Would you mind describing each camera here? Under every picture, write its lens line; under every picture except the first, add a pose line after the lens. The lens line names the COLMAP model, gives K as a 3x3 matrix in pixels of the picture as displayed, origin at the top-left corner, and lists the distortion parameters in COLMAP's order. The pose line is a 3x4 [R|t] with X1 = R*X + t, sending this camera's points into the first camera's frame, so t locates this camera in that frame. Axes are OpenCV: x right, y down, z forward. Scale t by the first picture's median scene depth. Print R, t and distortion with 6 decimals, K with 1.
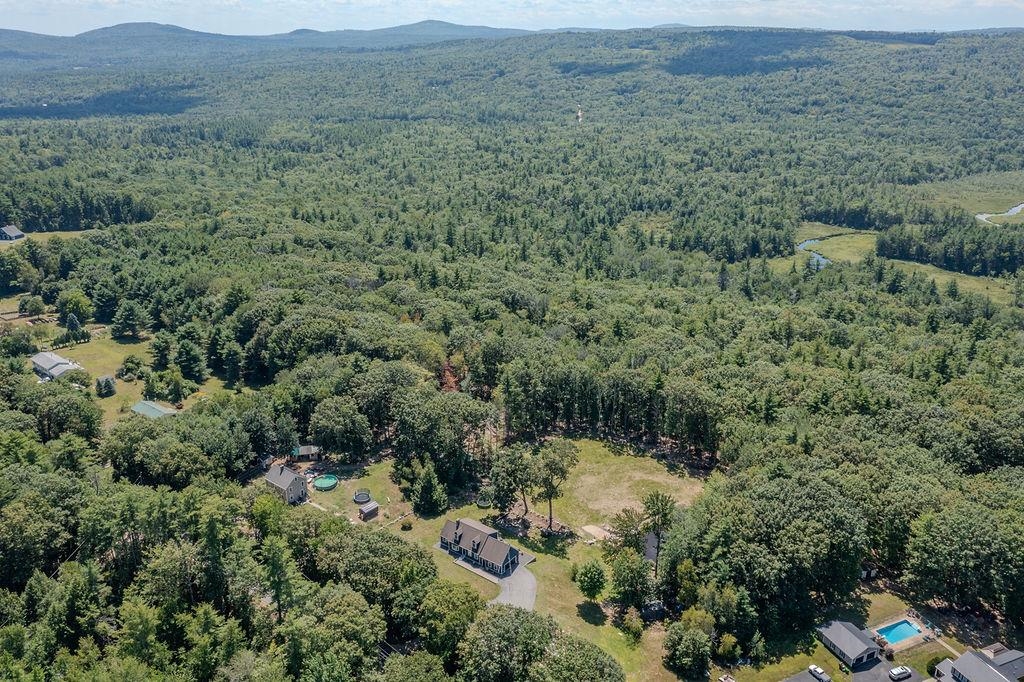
lens RADIAL K [[828.8, 0, 509.3], [0, 828.8, 334.4], [0, 0, 1]] dist [-0.012575, 0.008607]
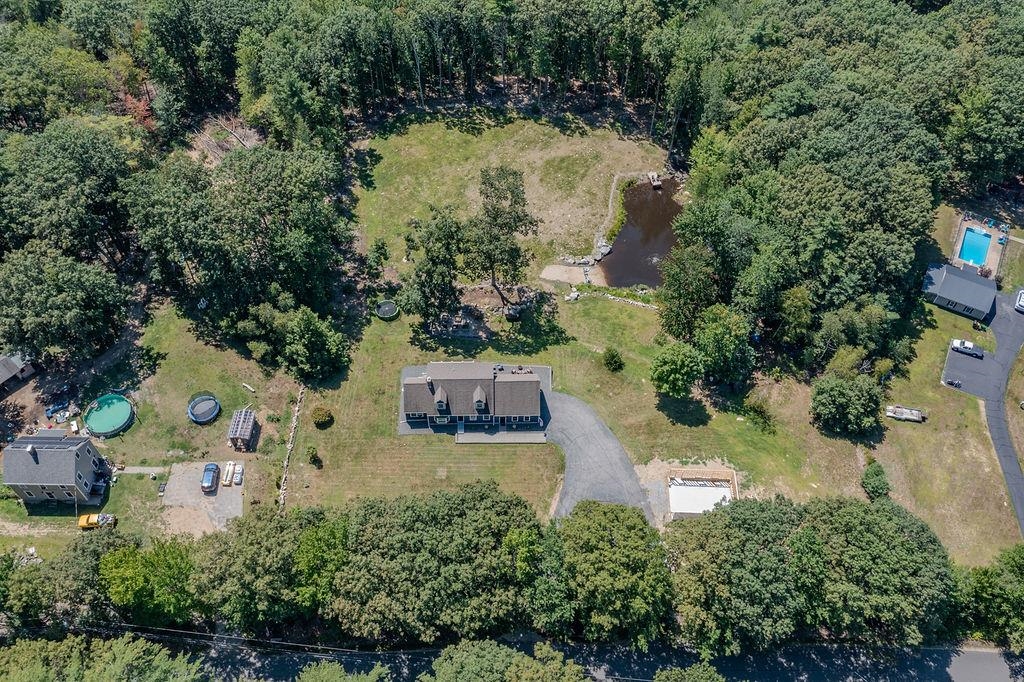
lens RADIAL K [[828.8, 0, 515.2], [0, 828.8, 336.5], [0, 0, 1]] dist [-0.012575, 0.008607]
pose [[0.777593, -0.489584, 0.394533, -0.170622], [0.203110, 0.789414, 0.579285, -0.095398], [-0.595059, -0.370314, 0.713283, 0.408984]]
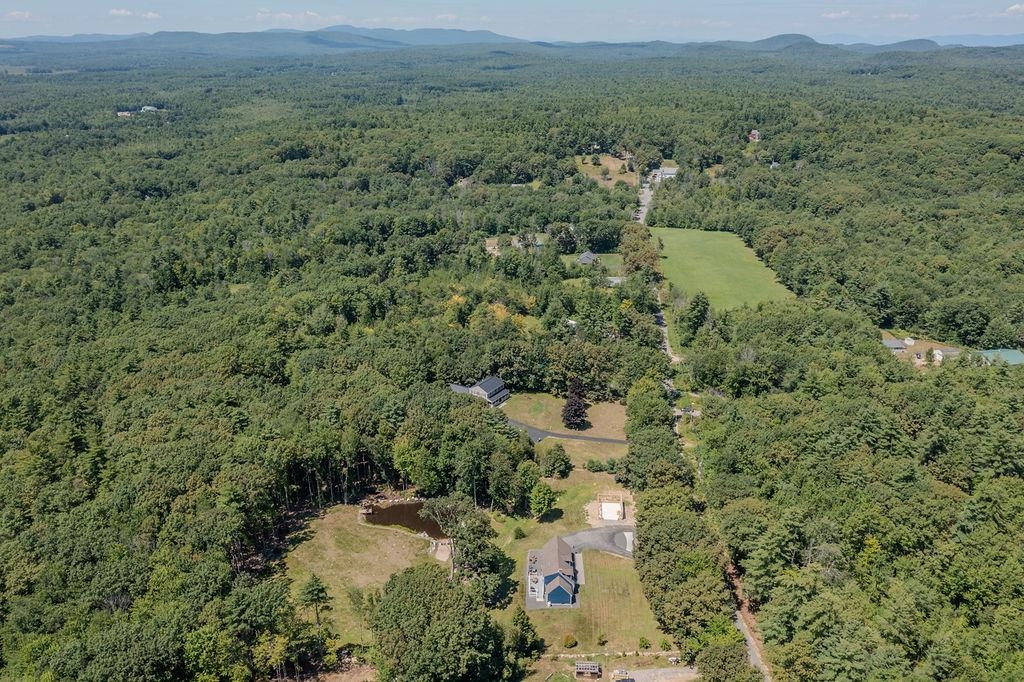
lens RADIAL K [[828.8, 0, 517.9], [0, 828.8, 343.1], [0, 0, 1]] dist [-0.012575, 0.008607]
pose [[-0.603109, -0.281191, 0.746452, -0.499511], [0.271685, 0.807435, 0.523676, -0.374553], [-0.749964, 0.518634, -0.410576, 0.953082]]
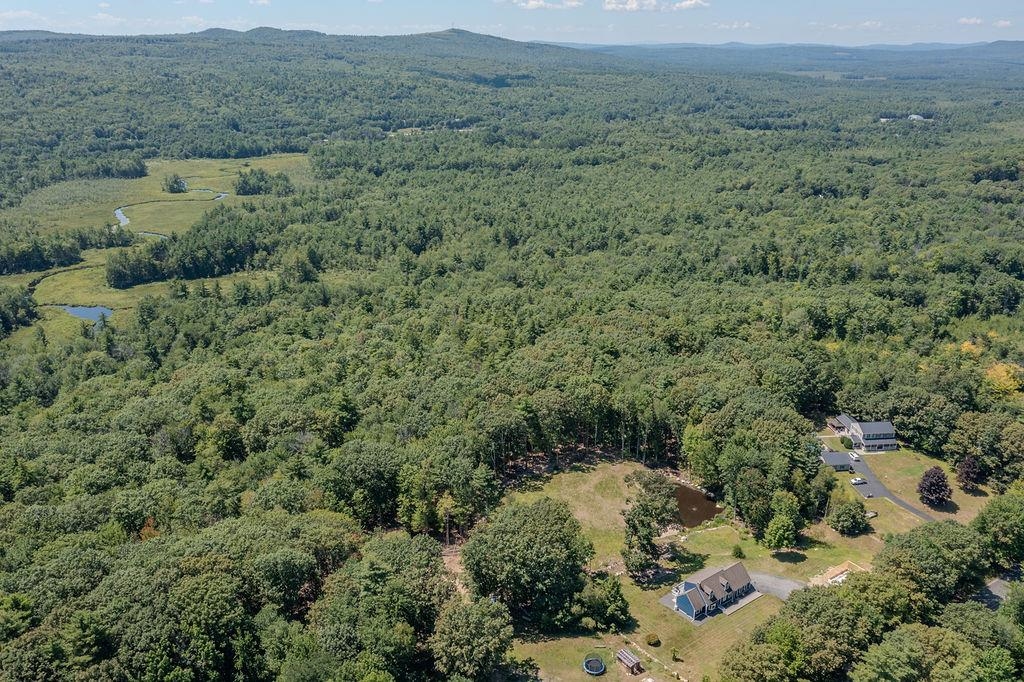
lens RADIAL K [[828.8, 0, 507.7], [0, 828.8, 340.6], [0, 0, 1]] dist [-0.012575, 0.008607]
pose [[0.260606, -0.329324, 0.907541, -0.659102], [0.329686, 0.913872, 0.236950, -0.243717], [-0.907409, 0.237452, 0.346734, 0.591824]]
